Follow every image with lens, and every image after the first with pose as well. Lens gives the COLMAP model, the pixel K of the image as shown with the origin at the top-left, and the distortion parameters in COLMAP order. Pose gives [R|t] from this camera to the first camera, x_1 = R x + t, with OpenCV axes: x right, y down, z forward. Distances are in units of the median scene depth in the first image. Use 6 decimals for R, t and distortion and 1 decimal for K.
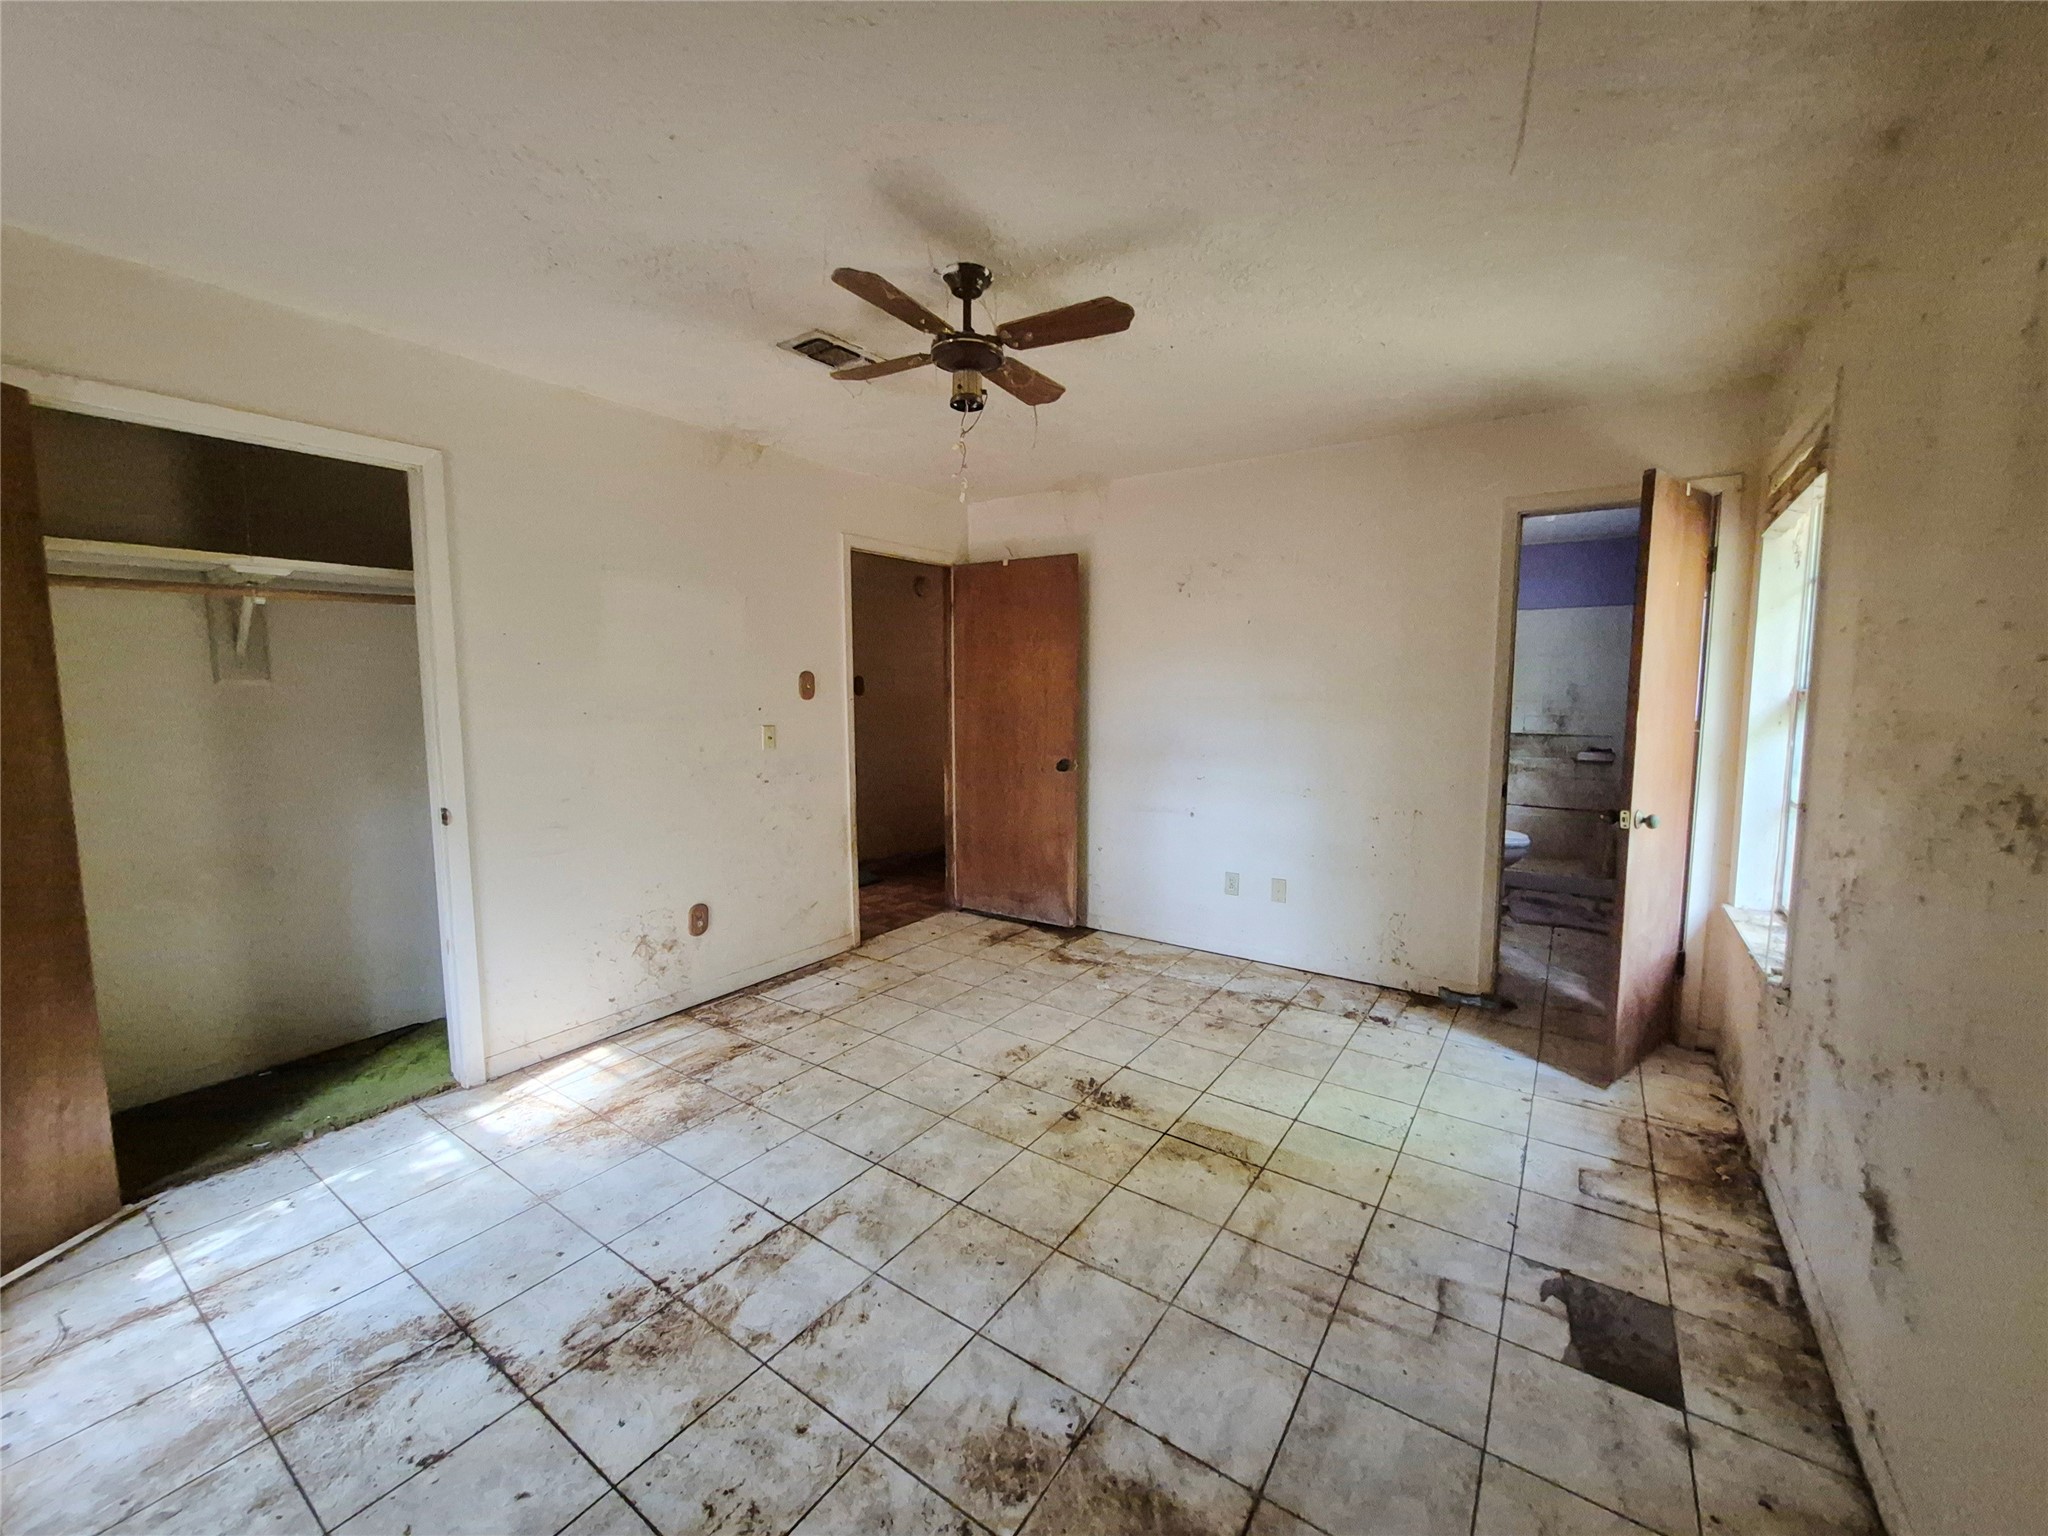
lens RADIAL K [[813.3, 0, 1025.5], [0, 813.3, 765.0], [0, 0, 1]] dist [-0.000609, -0.000031]
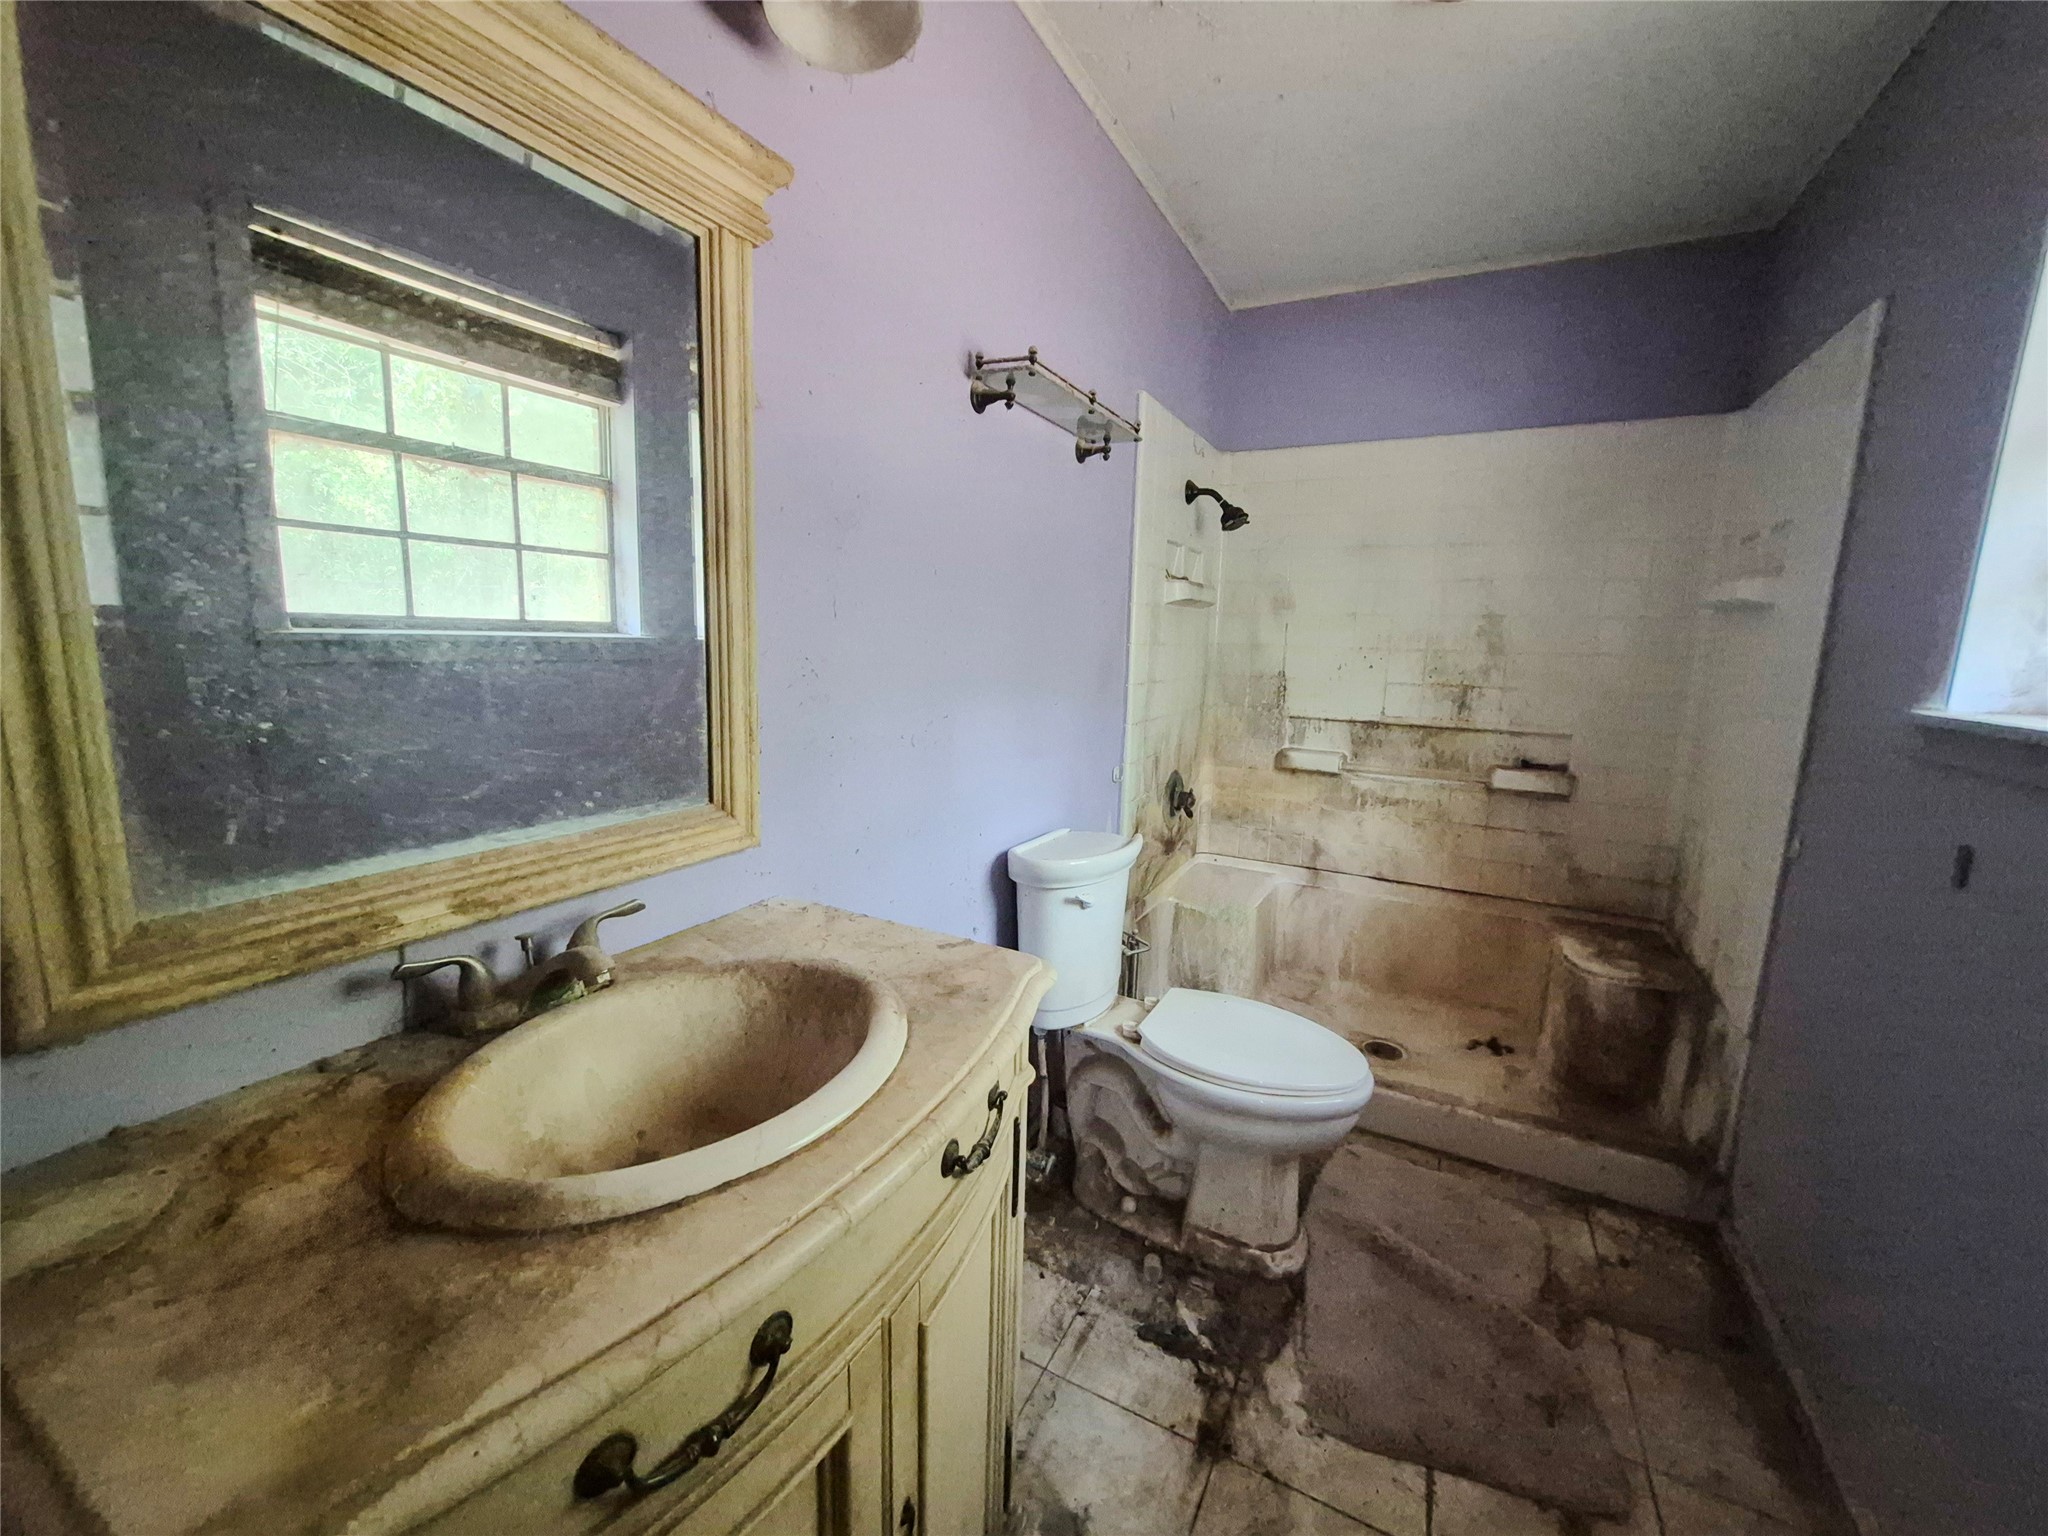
lens RADIAL K [[813.3, 0, 1022.3], [0, 813.3, 767.1], [0, 0, 1]] dist [-0.000609, -0.000031]
pose [[0.994518, 0.019709, 0.102691, 0.376726], [-0.025643, 0.998057, 0.056794, -0.034996], [-0.101372, -0.059116, 0.993091, 0.583498]]
